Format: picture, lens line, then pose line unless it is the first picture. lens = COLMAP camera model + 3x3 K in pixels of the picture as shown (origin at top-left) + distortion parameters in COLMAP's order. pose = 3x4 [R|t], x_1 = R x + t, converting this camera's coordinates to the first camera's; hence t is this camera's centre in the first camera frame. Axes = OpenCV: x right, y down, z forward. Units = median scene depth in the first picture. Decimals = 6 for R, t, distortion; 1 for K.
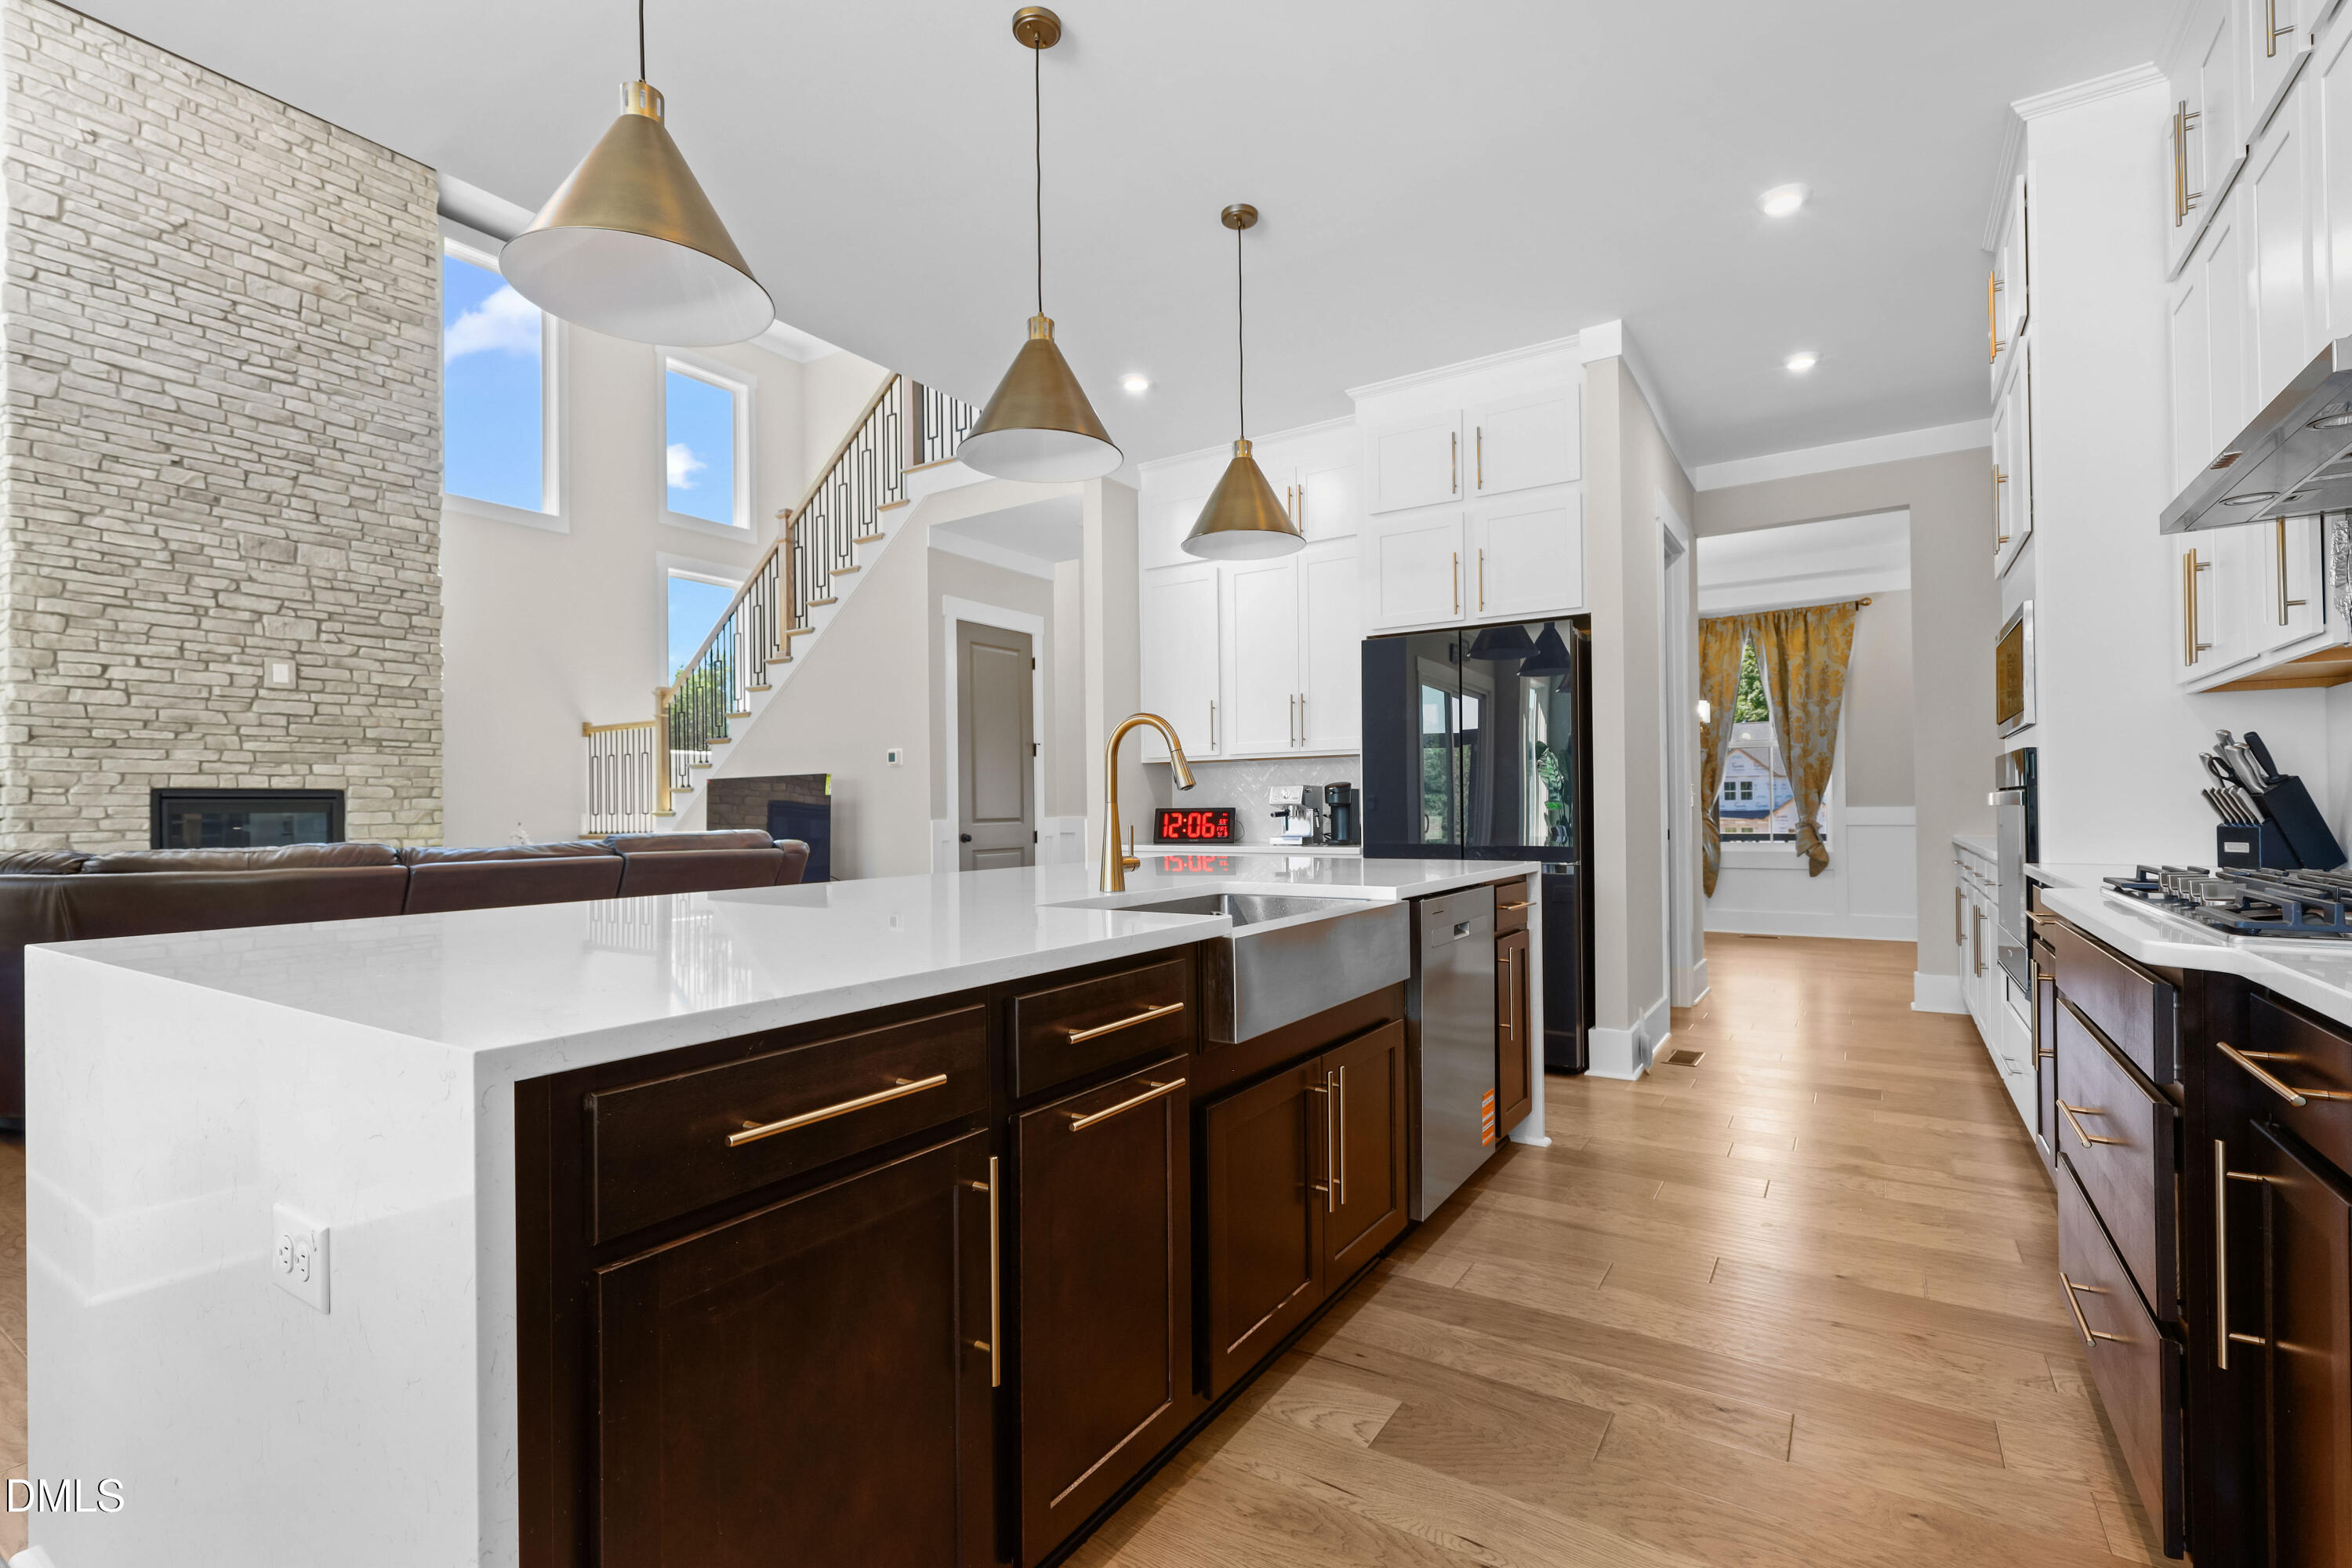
lens RADIAL K [[1065.0, 0, 1178.4], [0, 1065.0, 817.9], [0, 0, 1]] dist [0.005590, -0.000217]
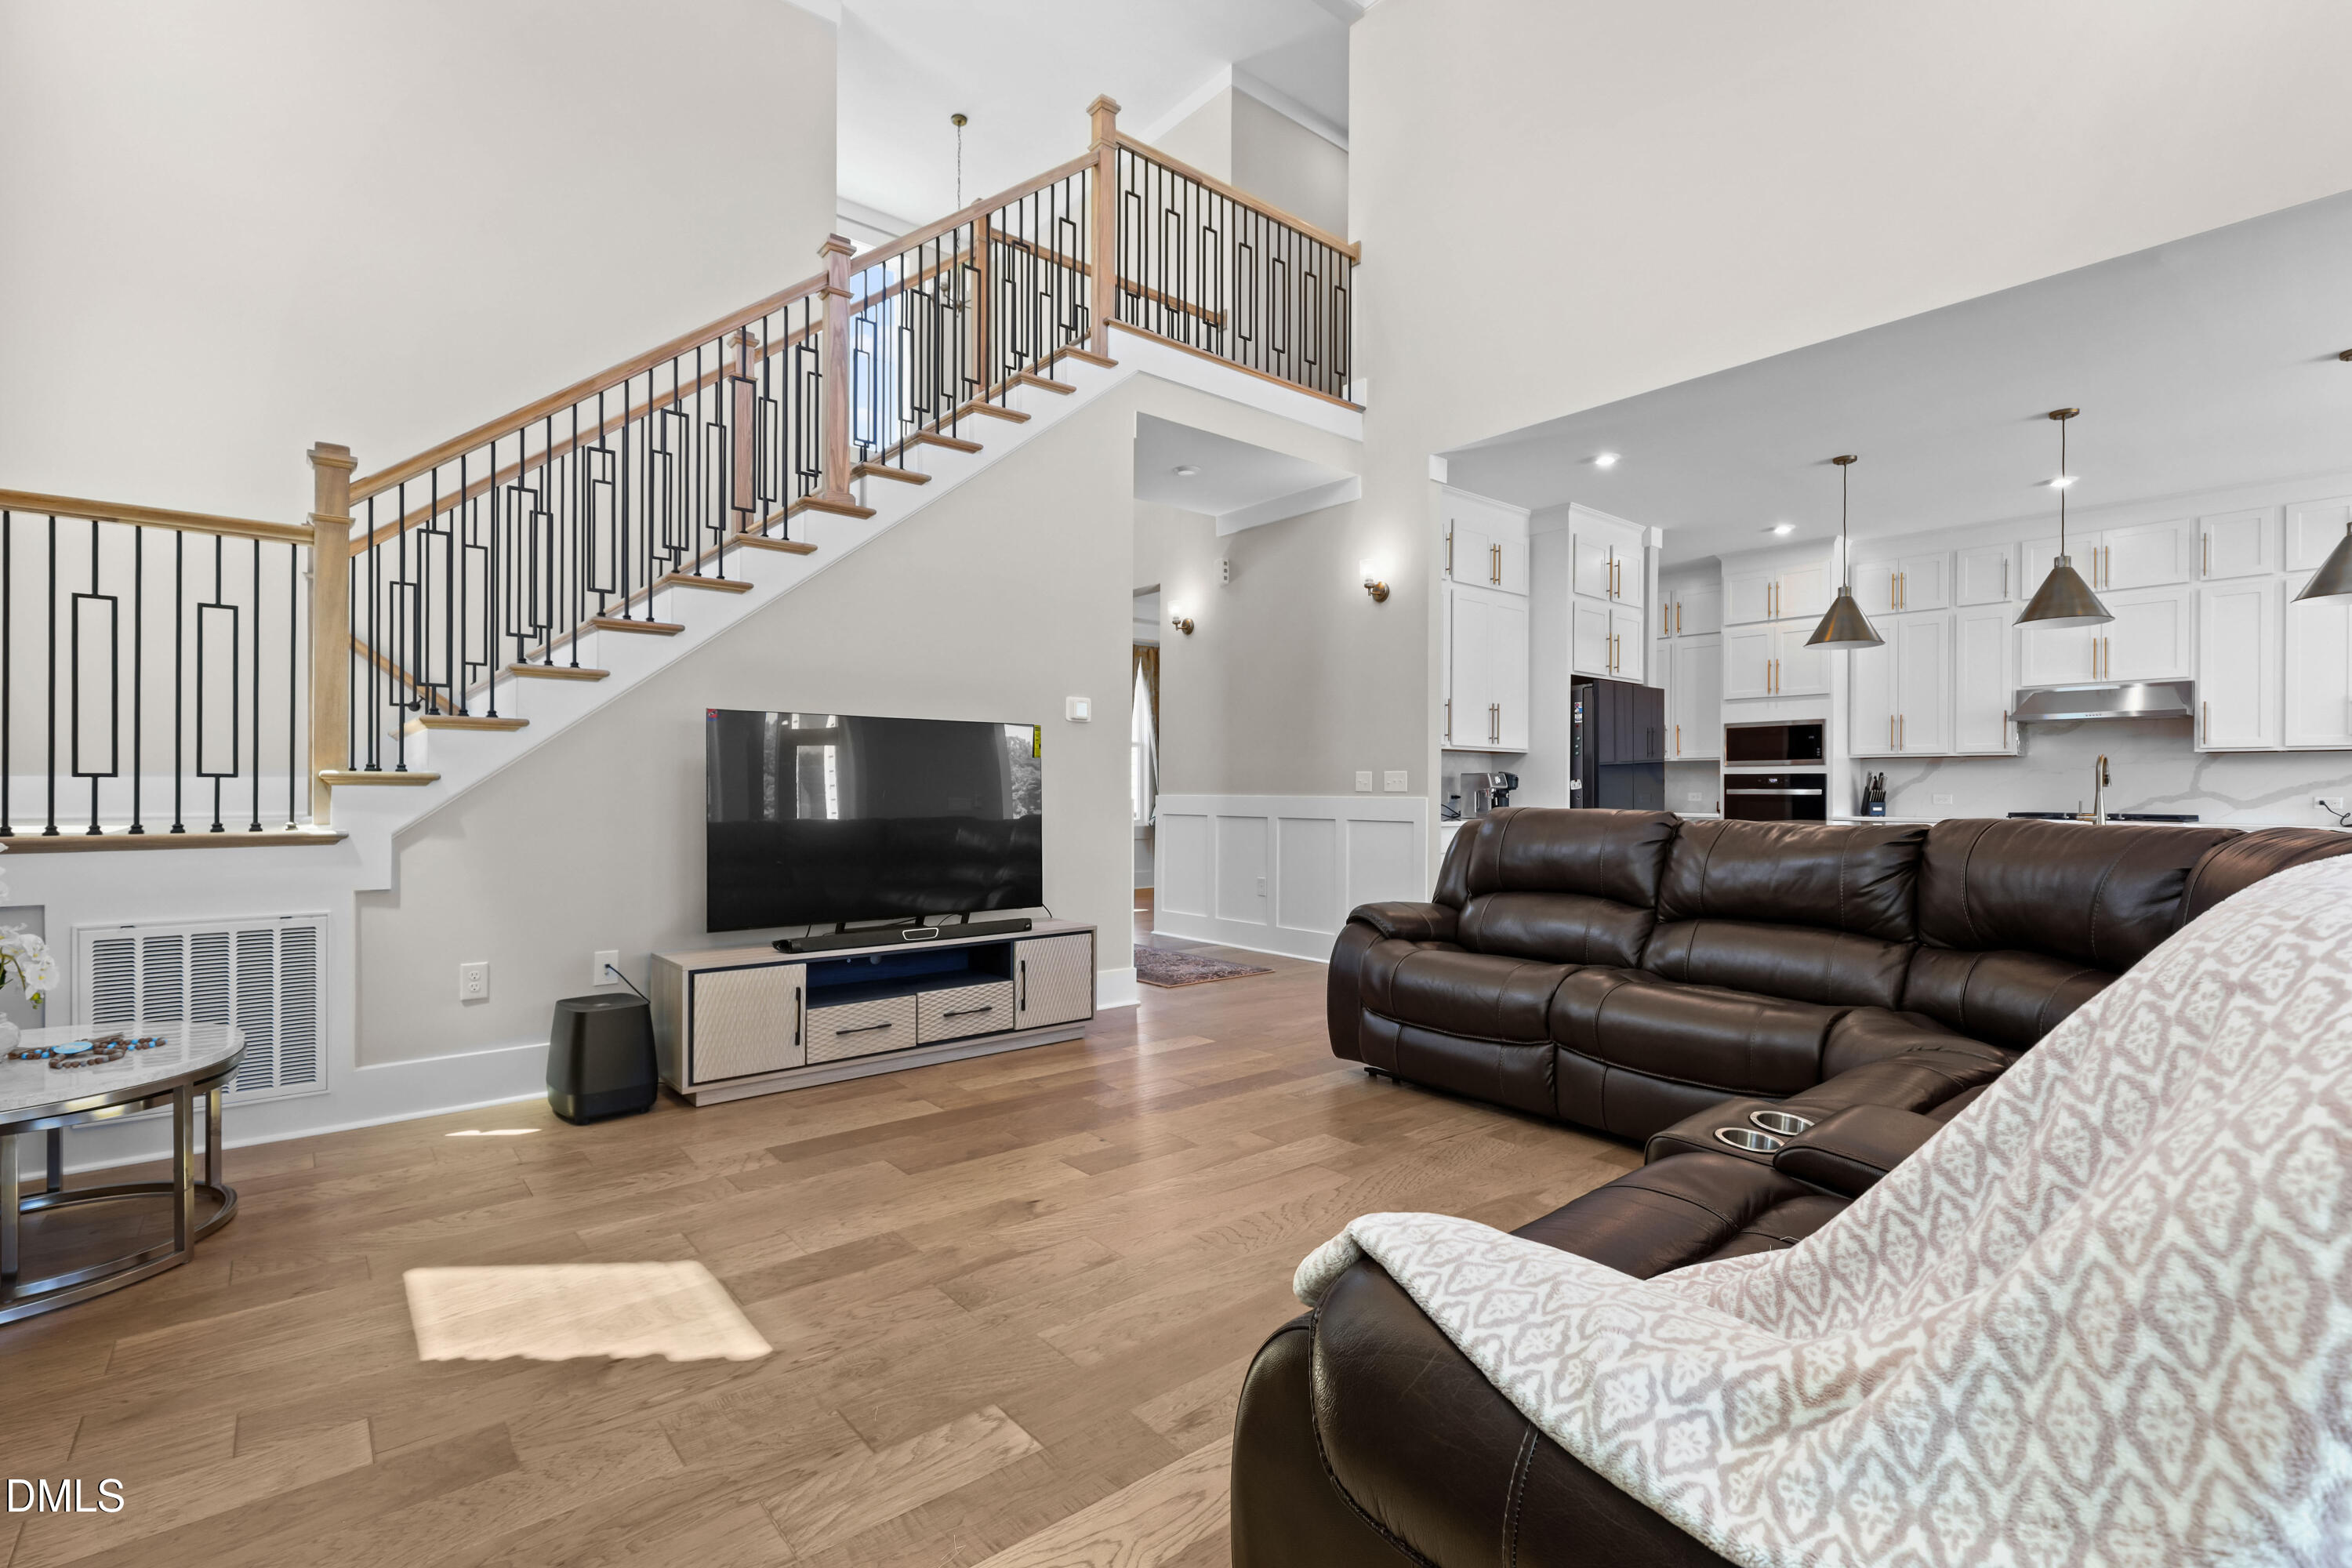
lens RADIAL K [[1065.0, 0, 1178.4], [0, 1065.0, 817.9], [0, 0, 1]] dist [0.005590, -0.000217]
pose [[0.293012, -0.011508, 0.956039, -0.953088], [0.002829, 0.999934, 0.011169, 0.003508], [-0.956105, -0.000568, 0.293025, 0.759724]]
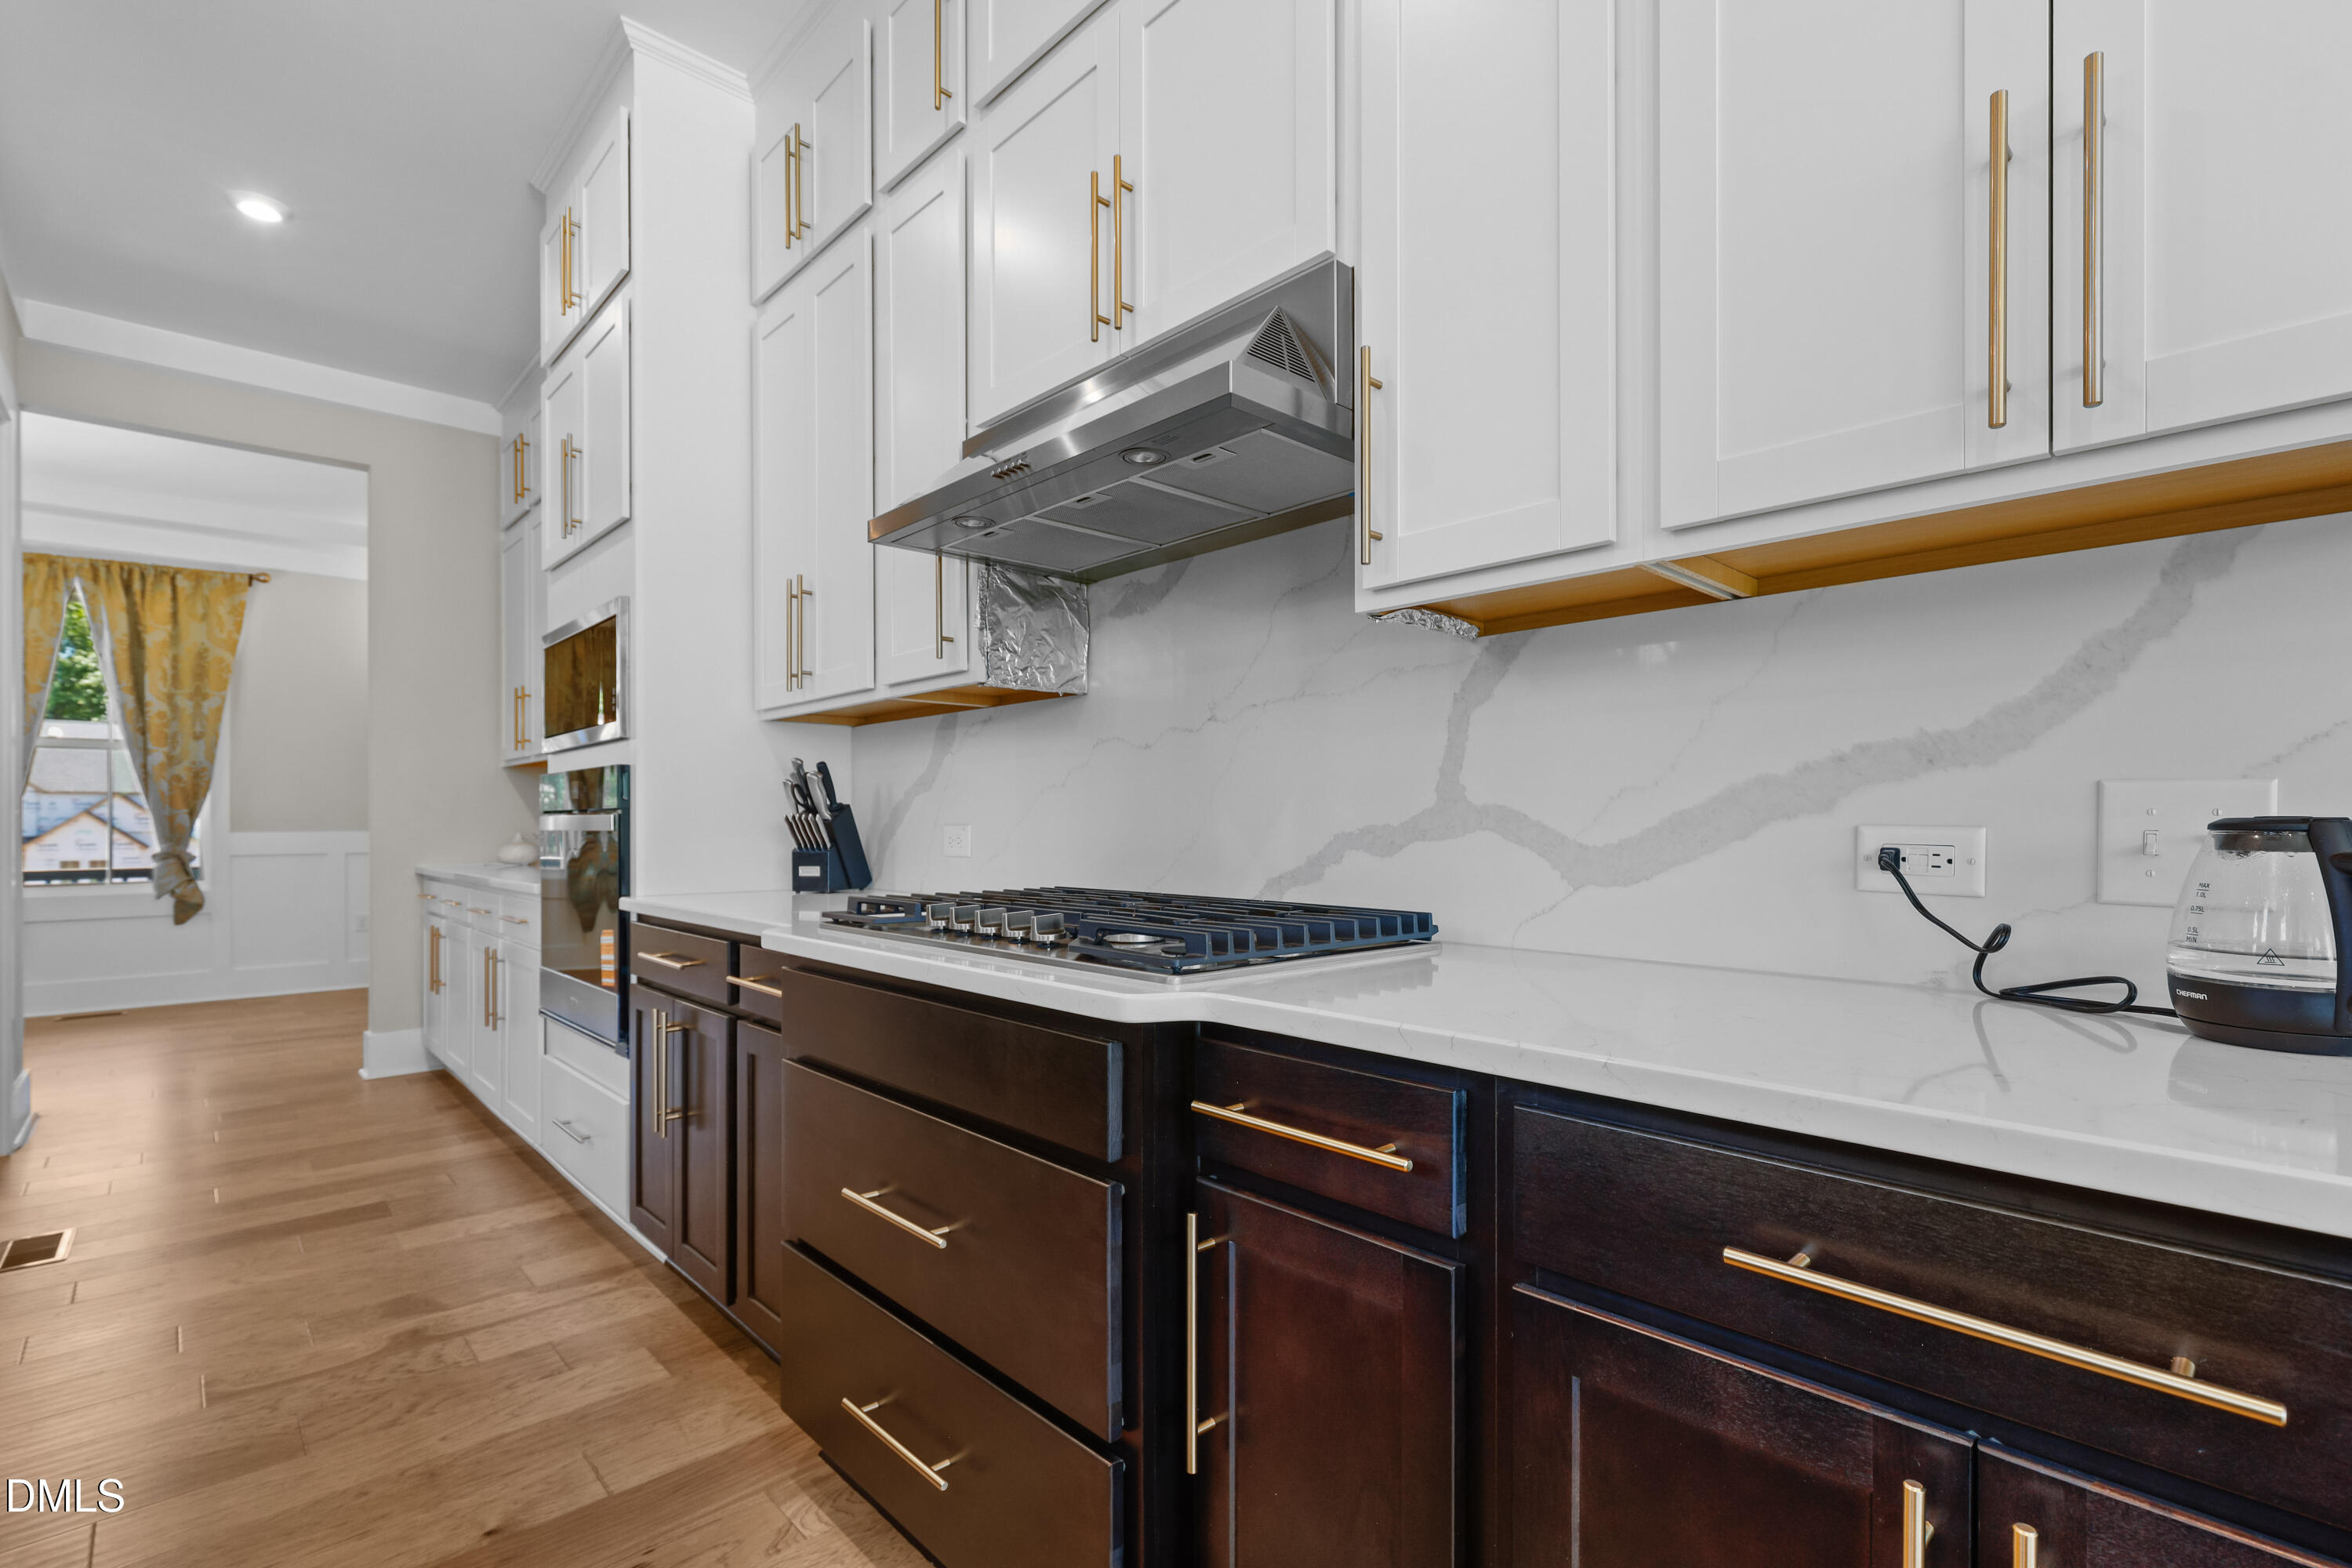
lens RADIAL K [[1065.0, 0, 1178.4], [0, 1065.0, 817.9], [0, 0, 1]] dist [0.005590, -0.000217]
pose [[0.230892, 0.014661, 0.972869, 0.023475], [0.008931, 0.999812, -0.017187, -0.001415], [-0.972938, 0.012657, 0.230718, 0.164071]]
